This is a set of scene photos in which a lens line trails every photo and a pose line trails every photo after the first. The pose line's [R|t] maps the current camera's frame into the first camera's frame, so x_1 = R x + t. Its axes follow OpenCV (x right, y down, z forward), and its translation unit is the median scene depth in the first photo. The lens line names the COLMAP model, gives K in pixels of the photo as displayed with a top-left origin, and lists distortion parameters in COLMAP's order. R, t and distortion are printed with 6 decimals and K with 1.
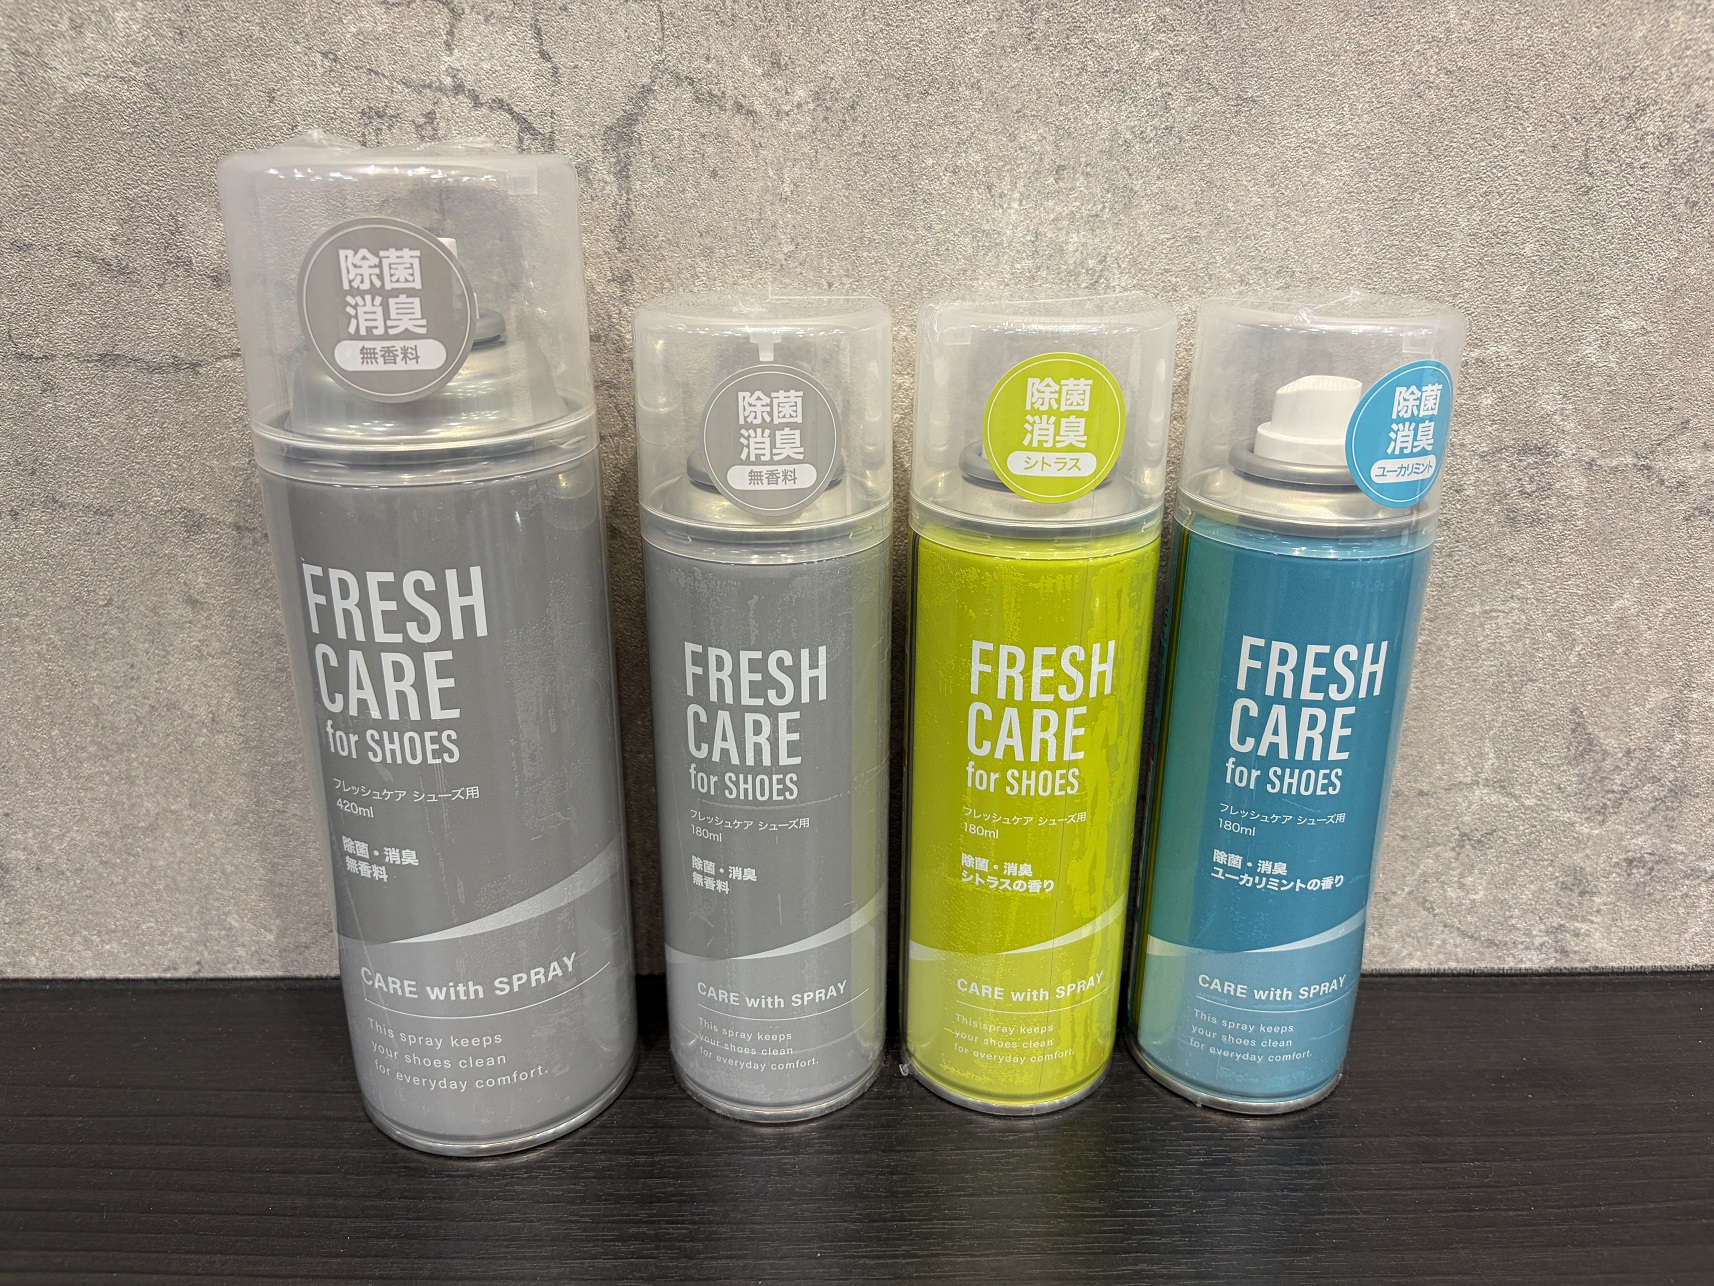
lens RADIAL K [[1324.2, 0, 852.5], [0, 1324.2, 653.3], [0, 0, 1]] dist [0.010892, -0.015309]
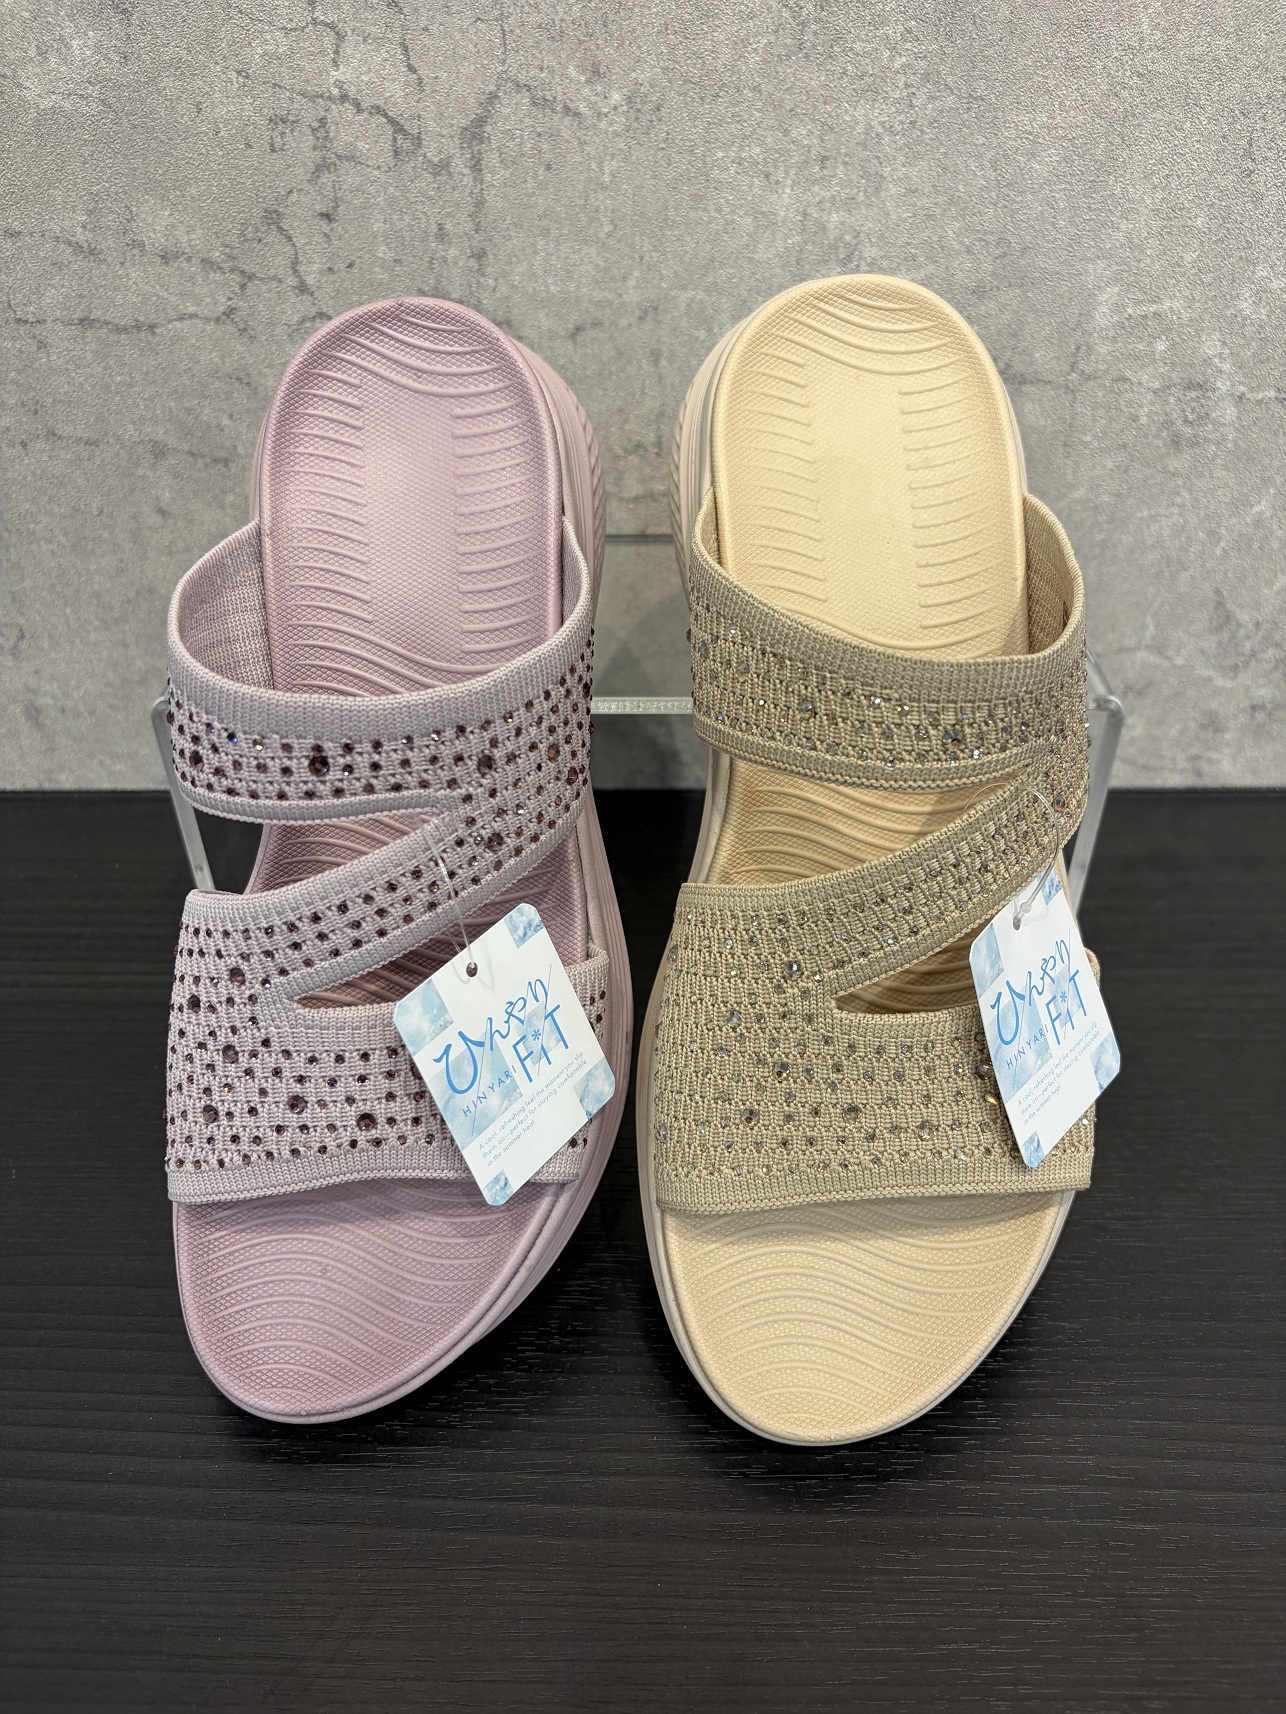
lens RADIAL K [[1324.2, 0, 646.0], [0, 1324.2, 865.3], [0, 0, 1]] dist [0.010892, -0.015309]
pose [[0.999503, 0.004975, -0.031123, 0.029543], [0.003997, 0.959491, 0.281711, -0.076047], [0.031264, -0.281695, 0.958994, -0.377746]]
